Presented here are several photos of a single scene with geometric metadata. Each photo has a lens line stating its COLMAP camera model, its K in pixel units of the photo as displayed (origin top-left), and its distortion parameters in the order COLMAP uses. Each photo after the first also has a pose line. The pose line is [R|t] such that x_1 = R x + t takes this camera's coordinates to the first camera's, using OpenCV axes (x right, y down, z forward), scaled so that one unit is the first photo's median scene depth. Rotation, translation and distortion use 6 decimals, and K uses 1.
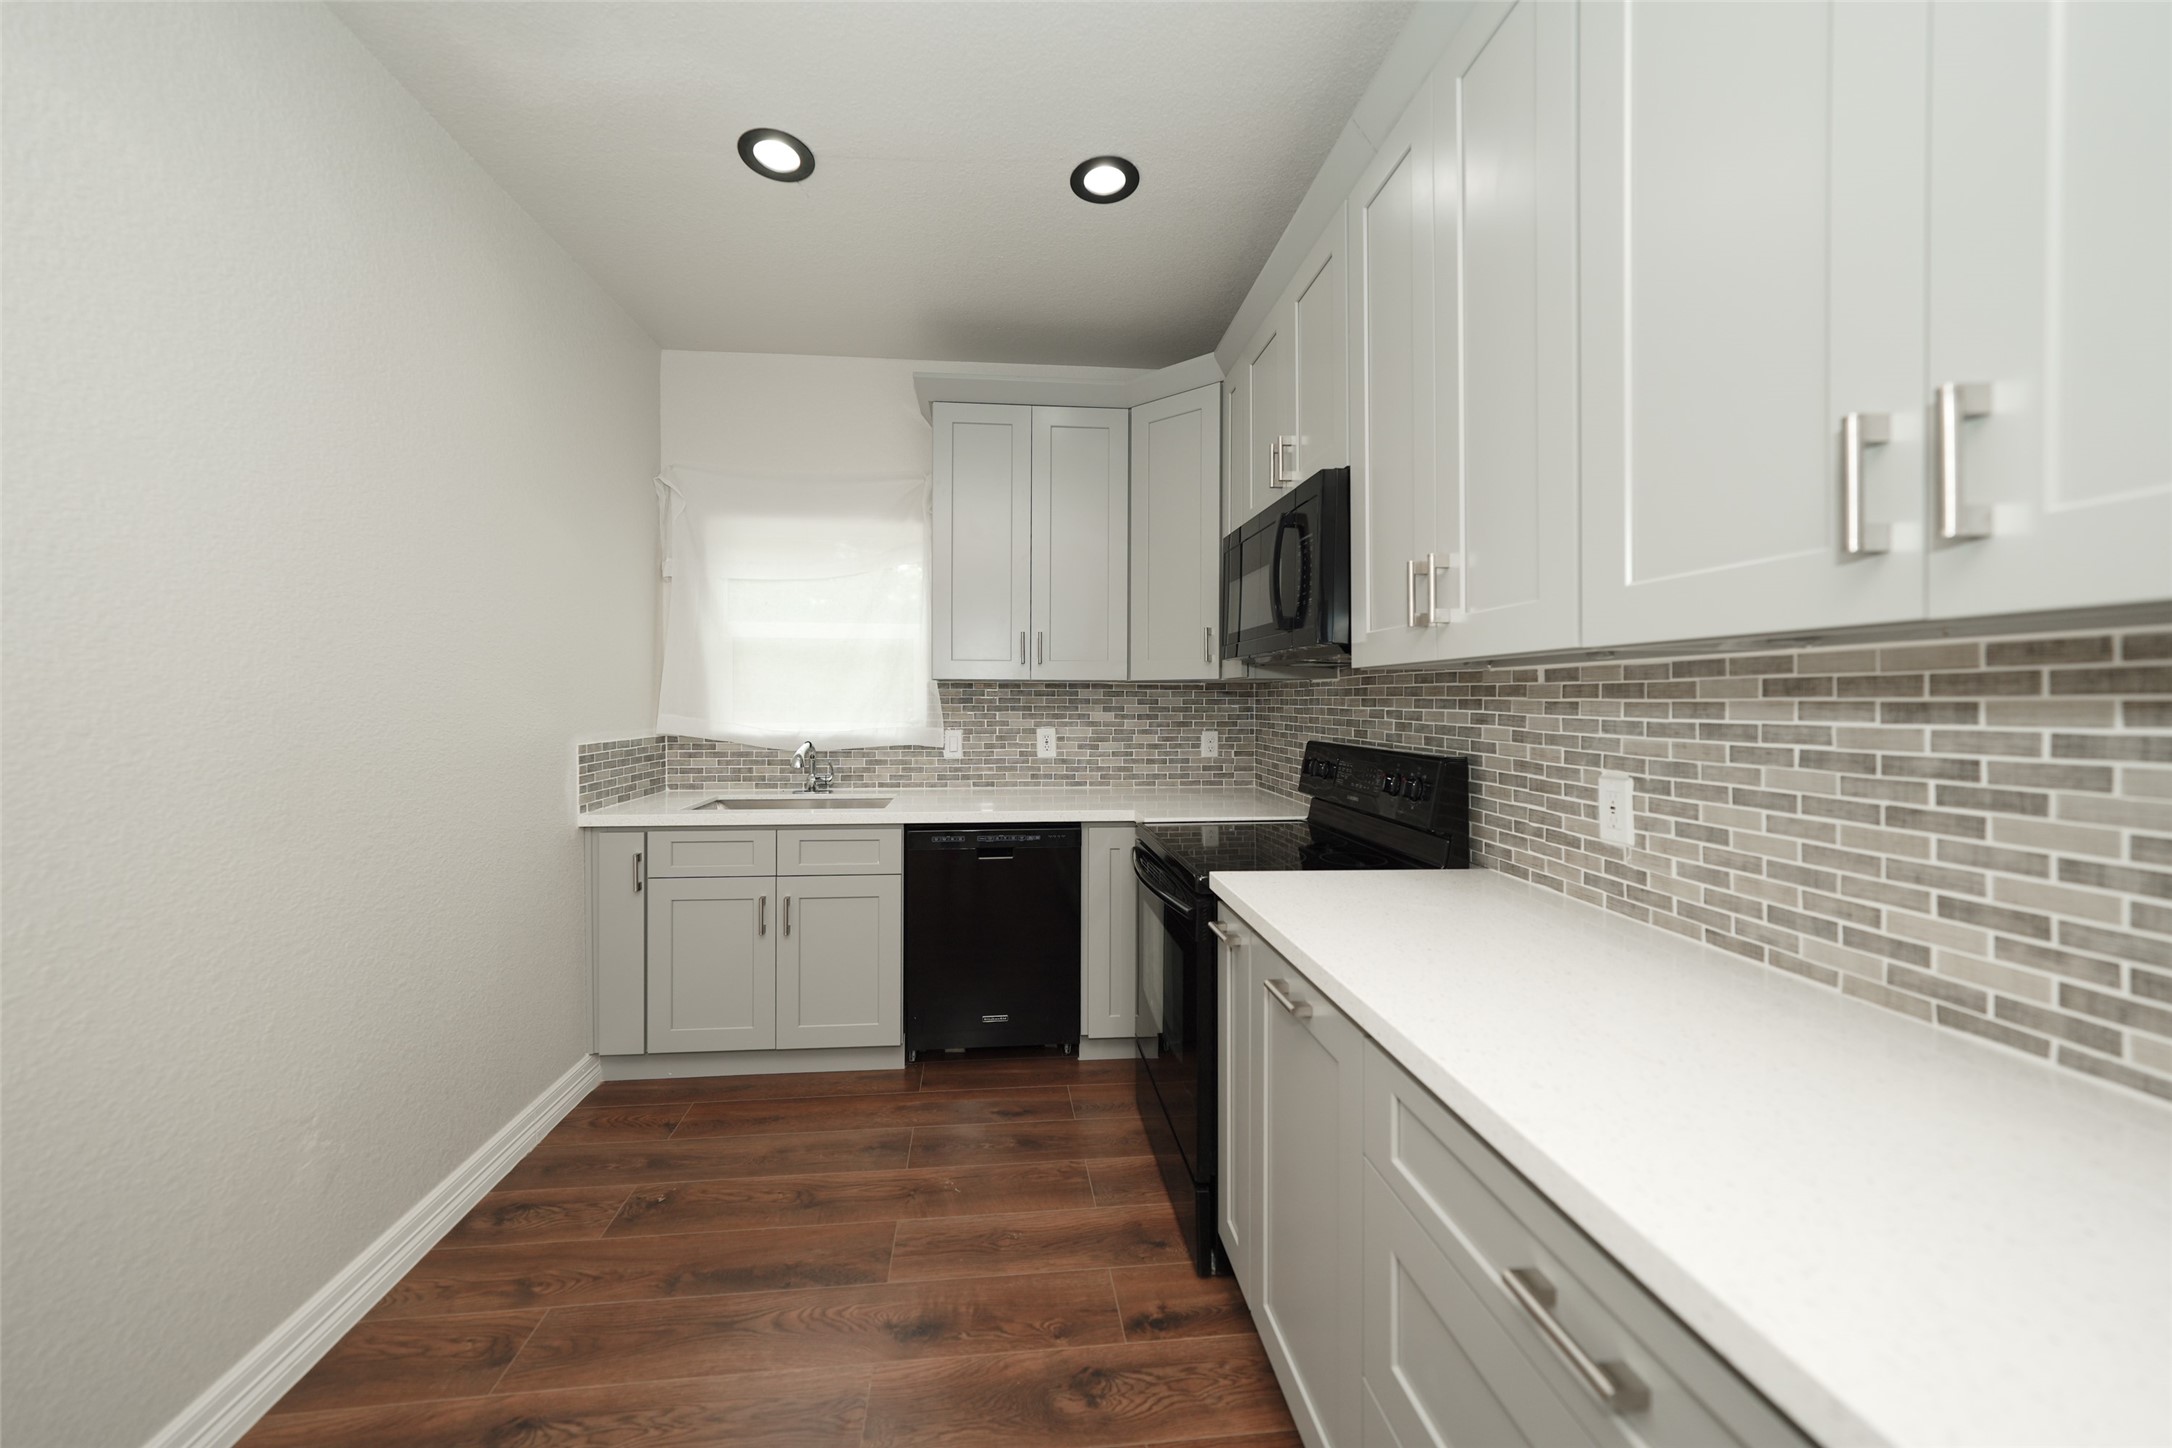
lens RADIAL K [[764.5, 0, 1044.0], [0, 764.5, 707.7], [0, 0, 1]] dist [0.000131, 0.001954]
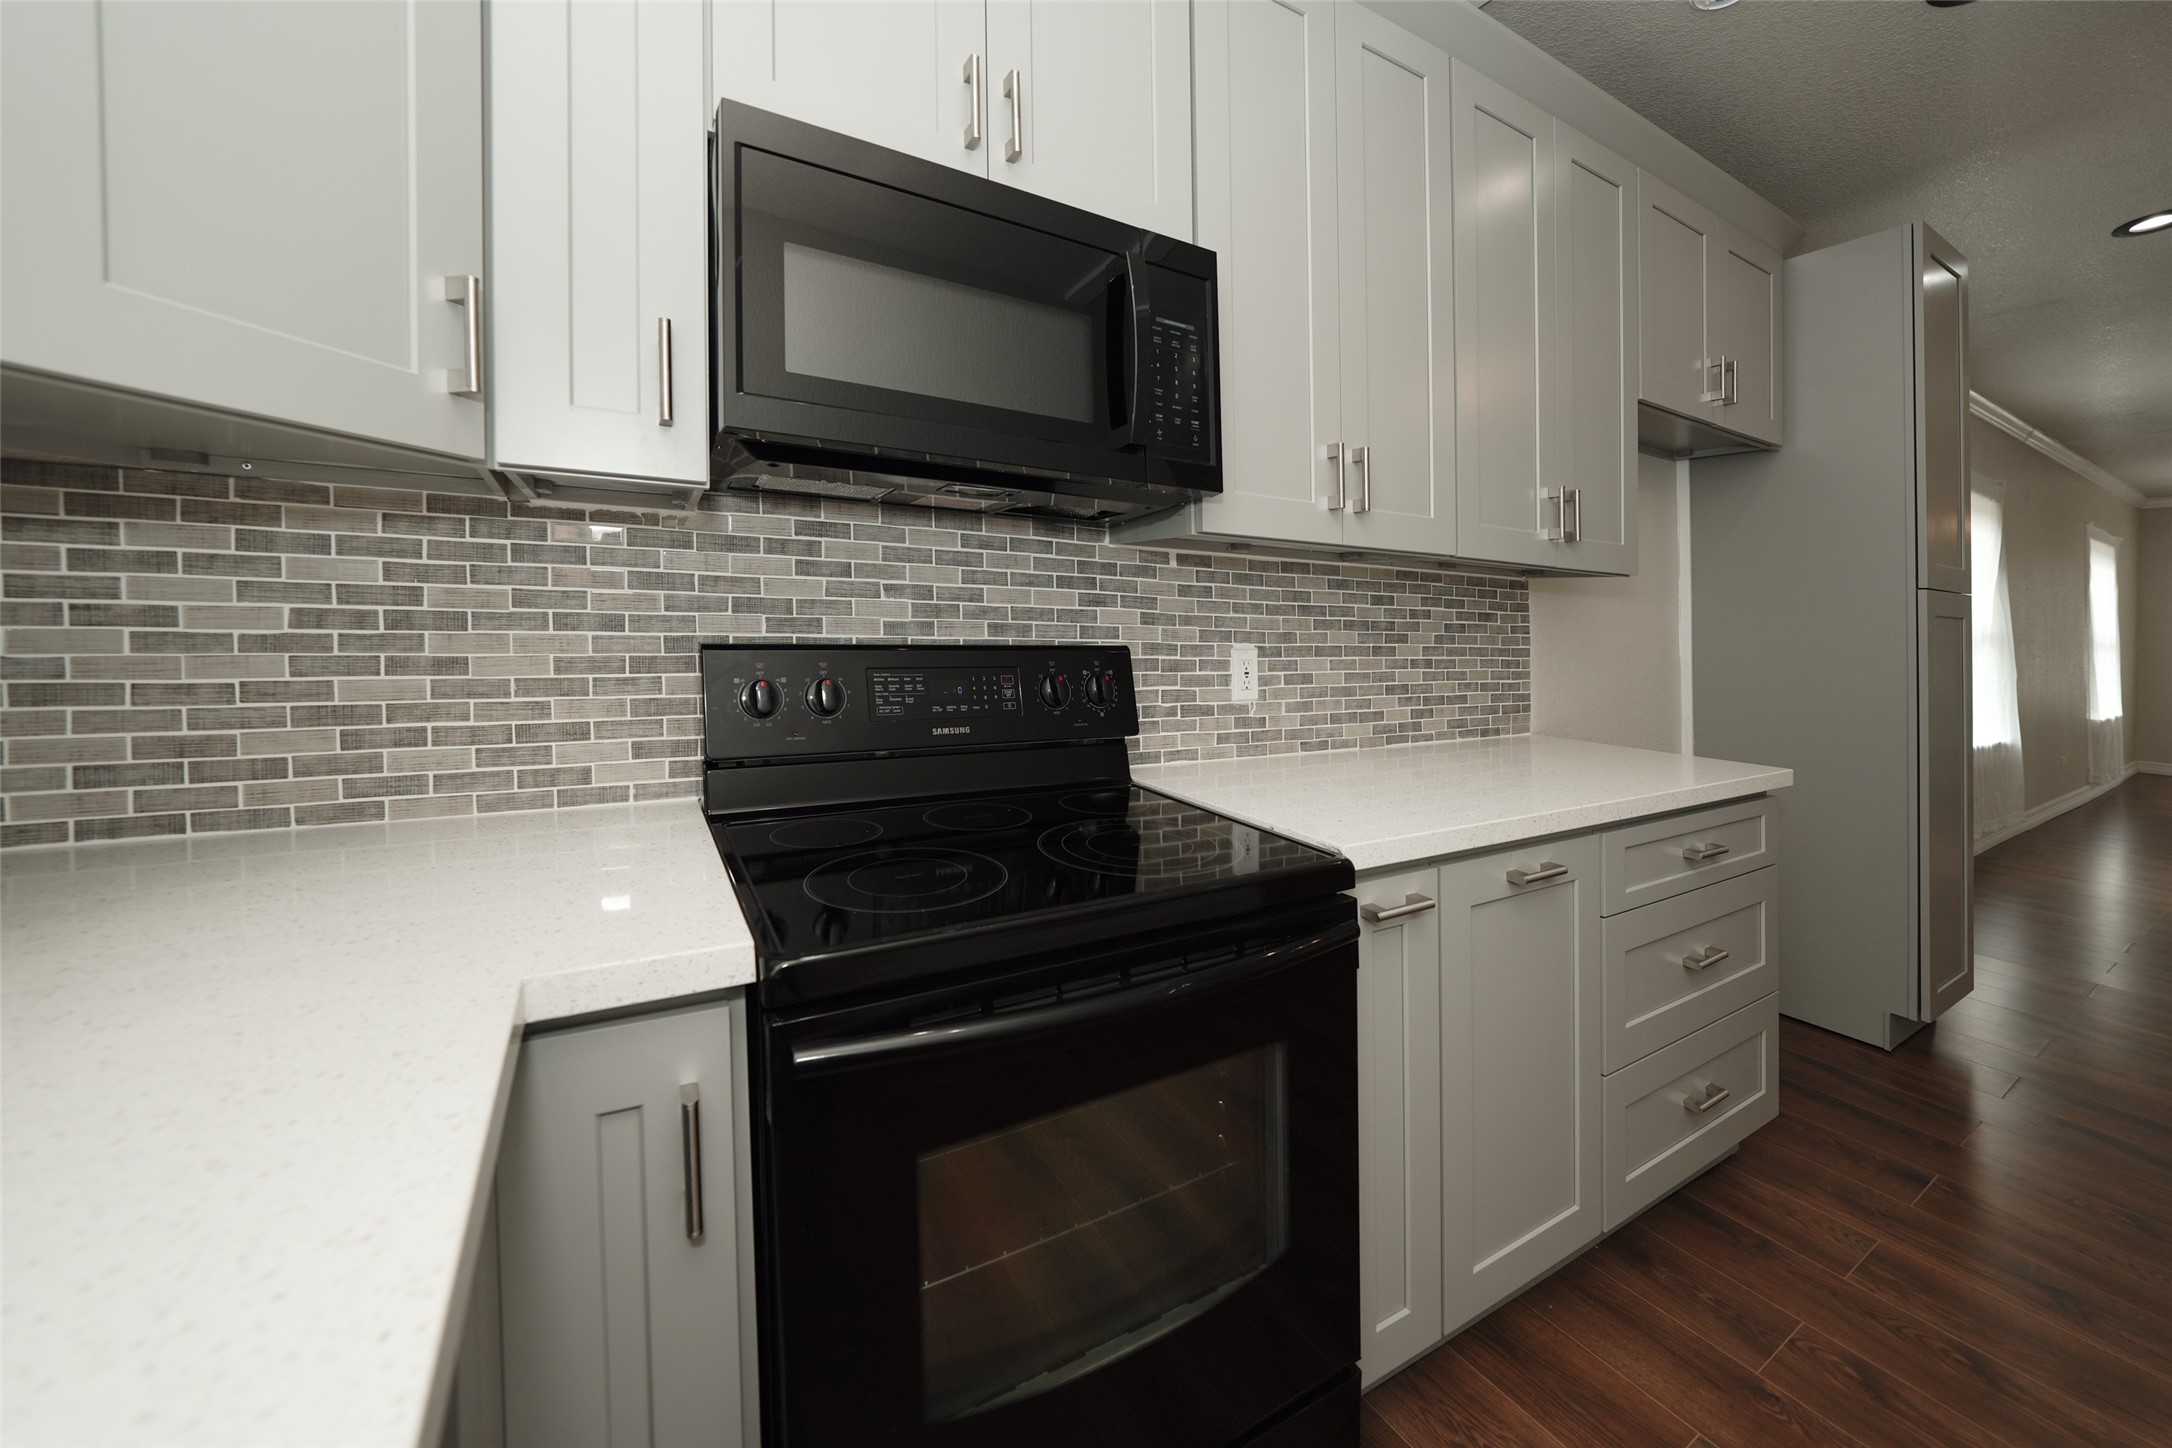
lens RADIAL K [[870.3, 0, 1015.4], [0, 870.3, 619.4], [0, 0, 1]] dist [-0.020785, 0.000208]
pose [[-0.448368, -0.006240, 0.893827, -0.196015], [-0.013161, 0.999913, 0.000378, 0.027041], [-0.893752, -0.011594, -0.448411, 1.107937]]
